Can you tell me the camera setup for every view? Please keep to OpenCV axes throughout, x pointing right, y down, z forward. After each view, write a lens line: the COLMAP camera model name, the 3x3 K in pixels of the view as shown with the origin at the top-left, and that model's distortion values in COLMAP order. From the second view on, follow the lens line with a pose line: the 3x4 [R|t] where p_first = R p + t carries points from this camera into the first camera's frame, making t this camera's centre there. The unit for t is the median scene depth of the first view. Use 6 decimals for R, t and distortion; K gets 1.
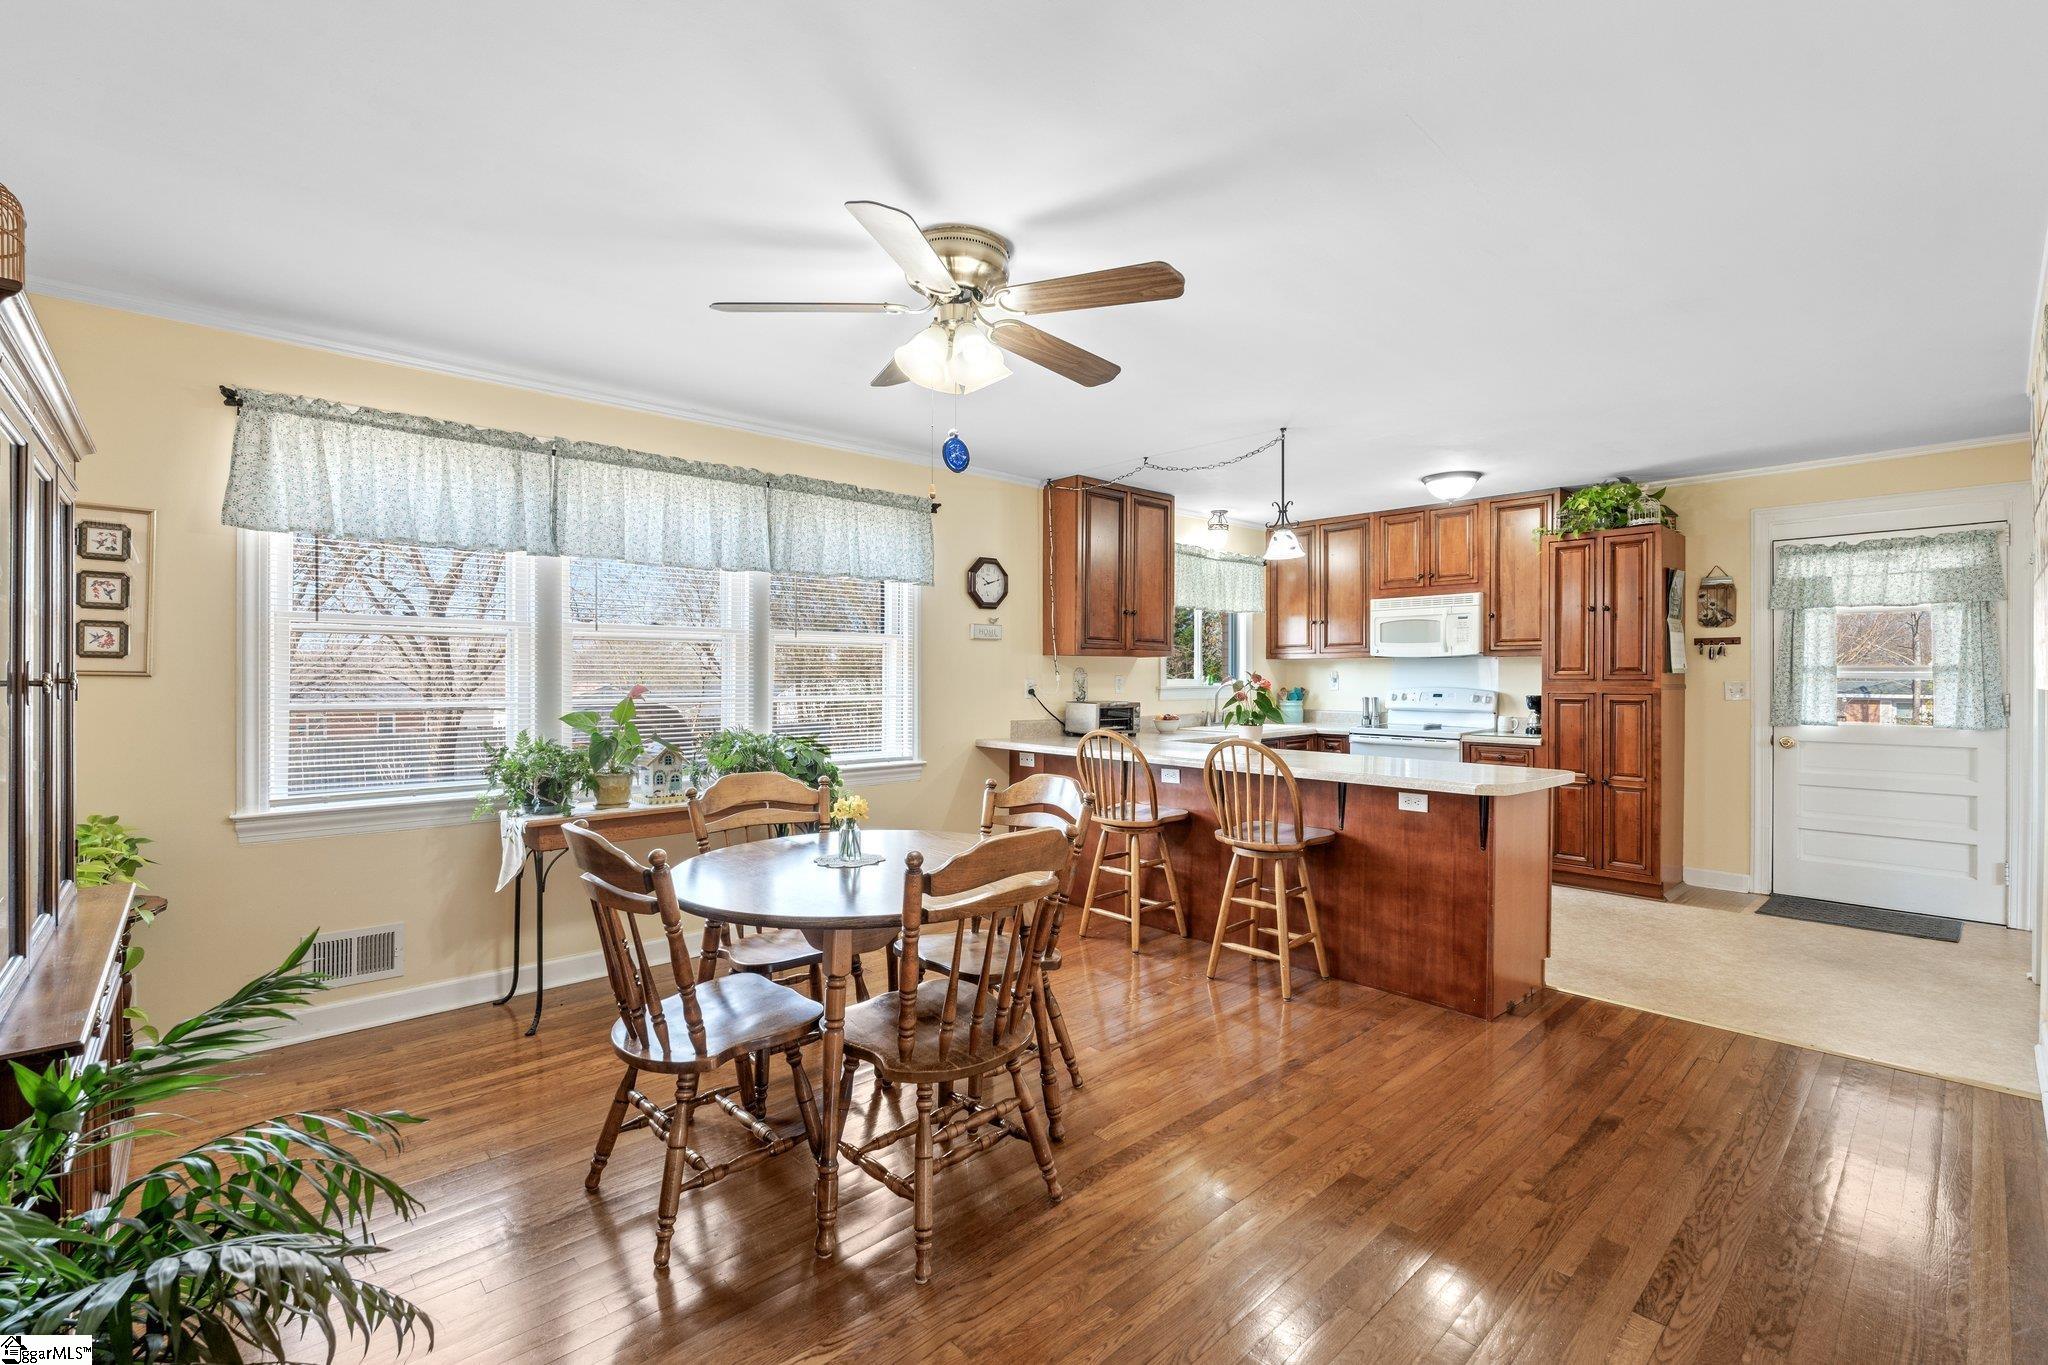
lens RADIAL K [[897.0, 0, 1030.4], [0, 897.0, 678.5], [0, 0, 1]] dist [-0.002185, 0.001427]
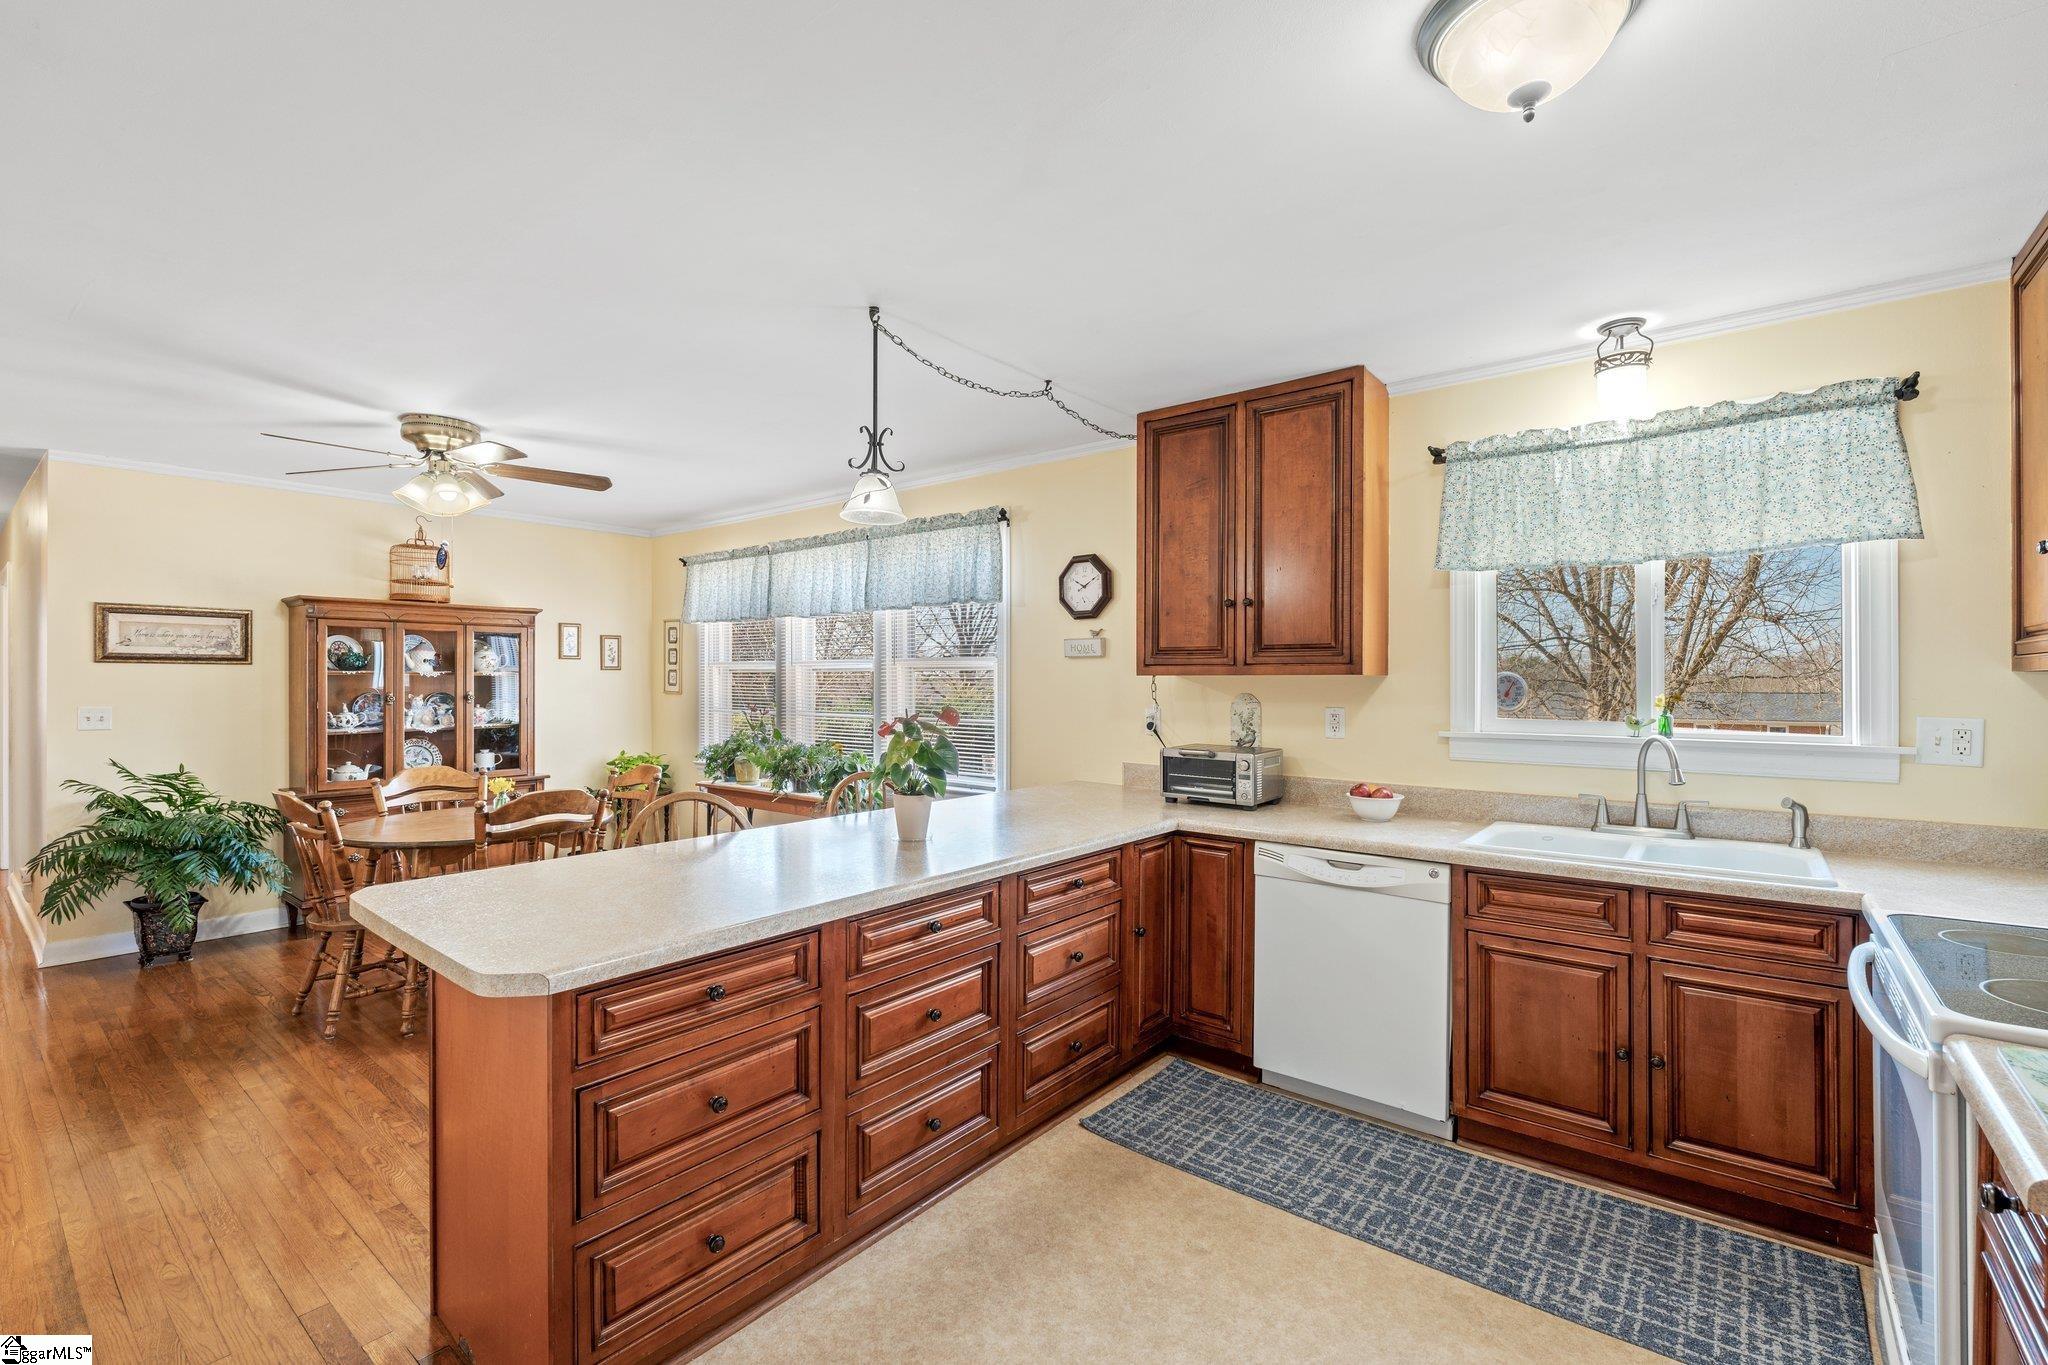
lens RADIAL K [[897.0, 0, 1021.3], [0, 897.0, 679.2], [0, 0, 1]] dist [-0.002185, 0.001427]
pose [[0.145943, 0.000131, -0.989293, 0.736199], [-0.004625, 0.999989, -0.000549, -0.023179], [0.989282, 0.004656, 0.145942, 0.828884]]
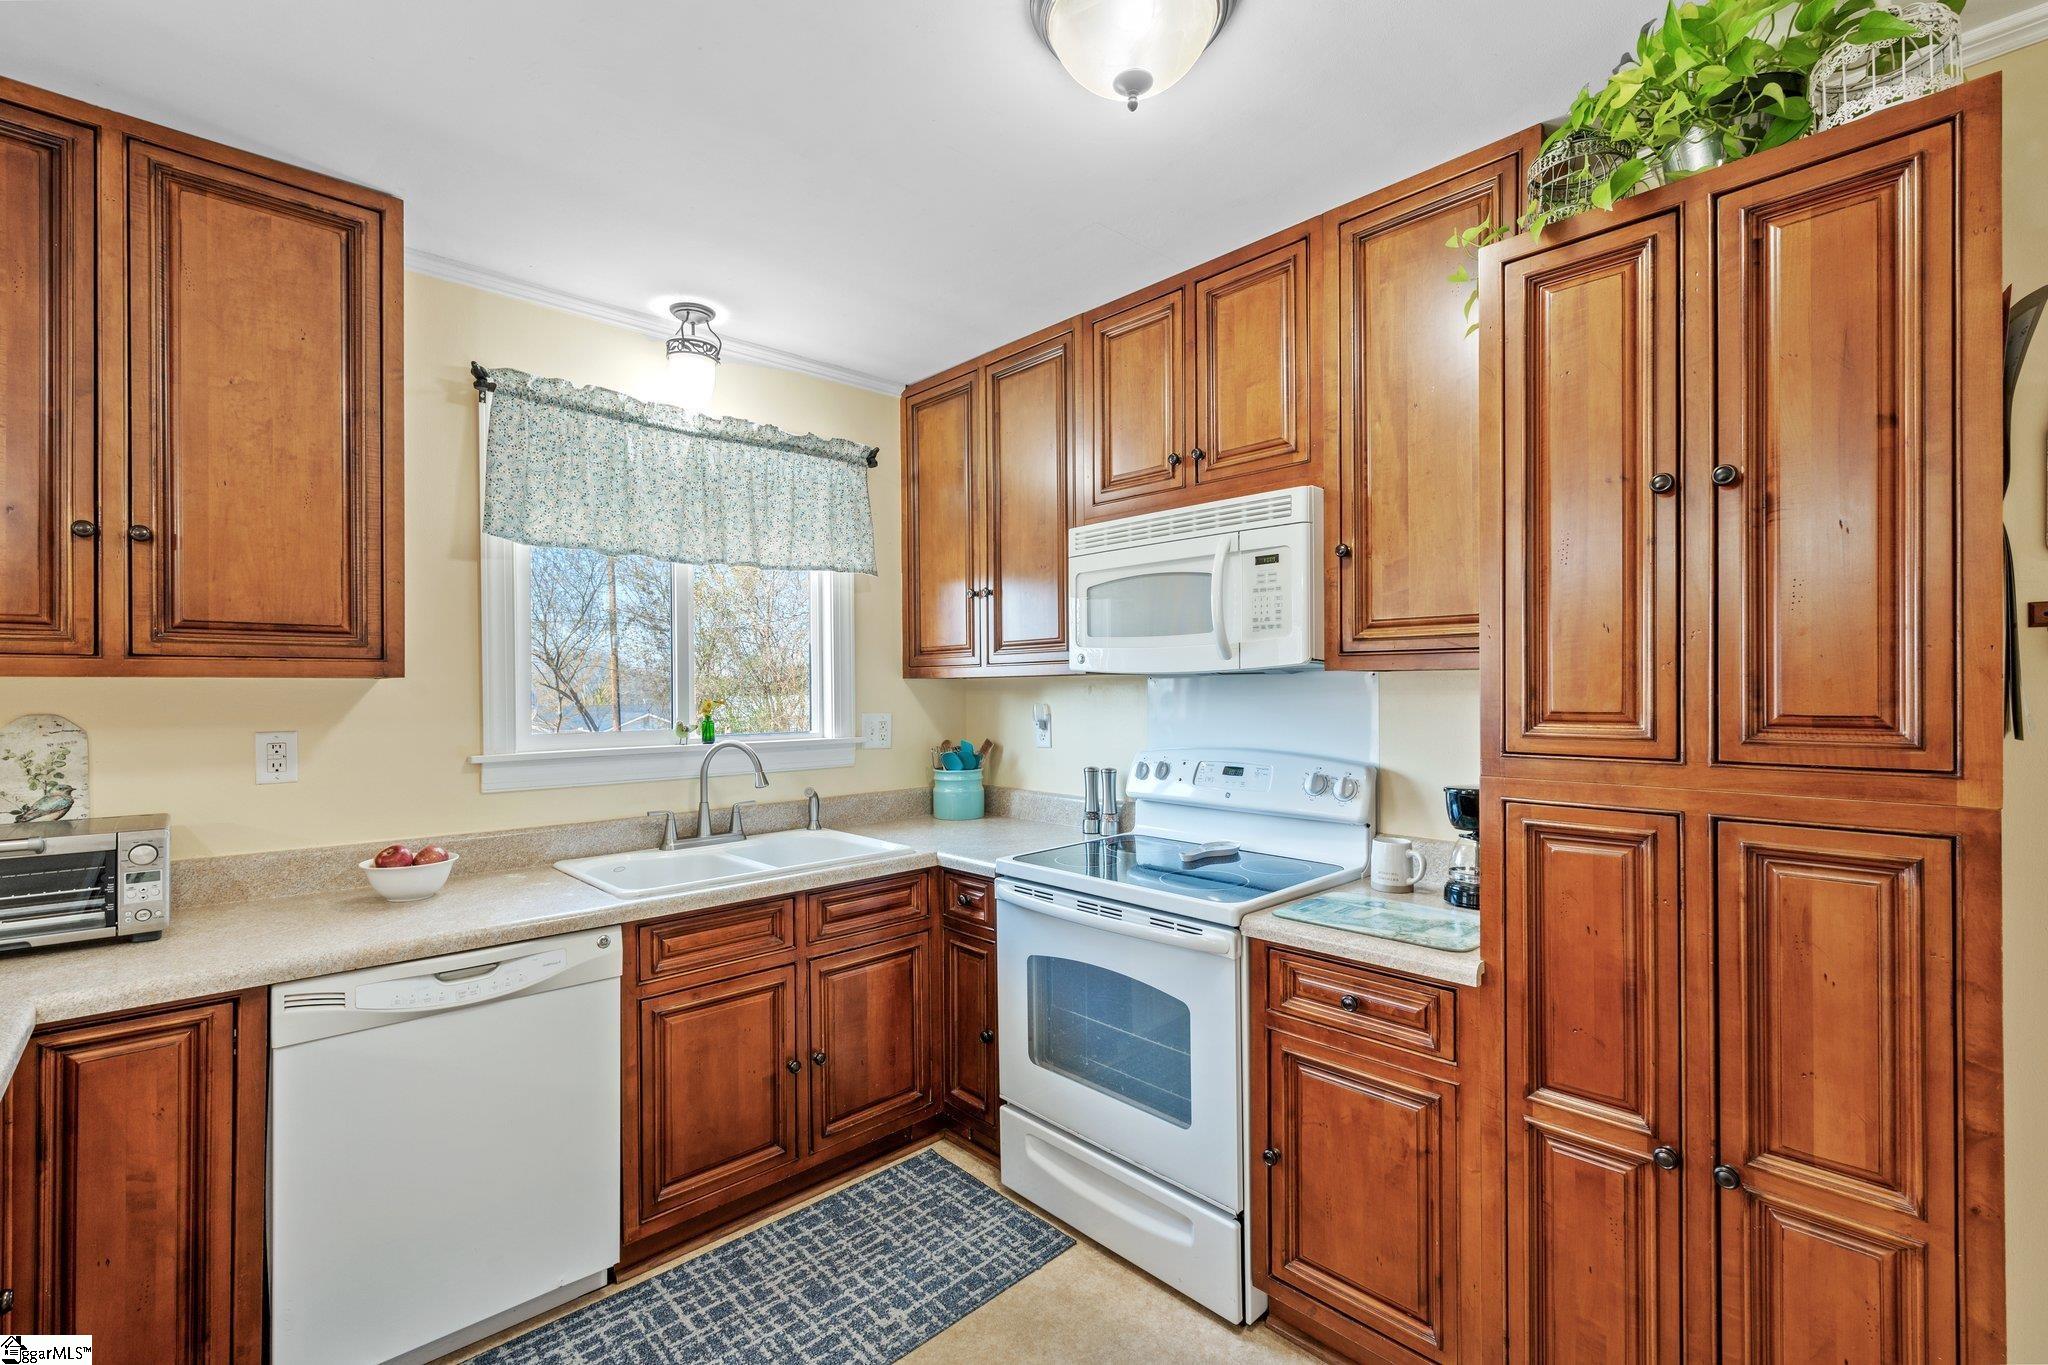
lens RADIAL K [[897.0, 0, 1023.6], [0, 897.0, 690.2], [0, 0, 1]] dist [-0.002185, 0.001427]
pose [[0.999943, -0.005947, 0.008920, 0.443846], [0.005969, 0.999979, -0.002393, -0.019476], [-0.008905, 0.002446, 0.999957, 0.752187]]
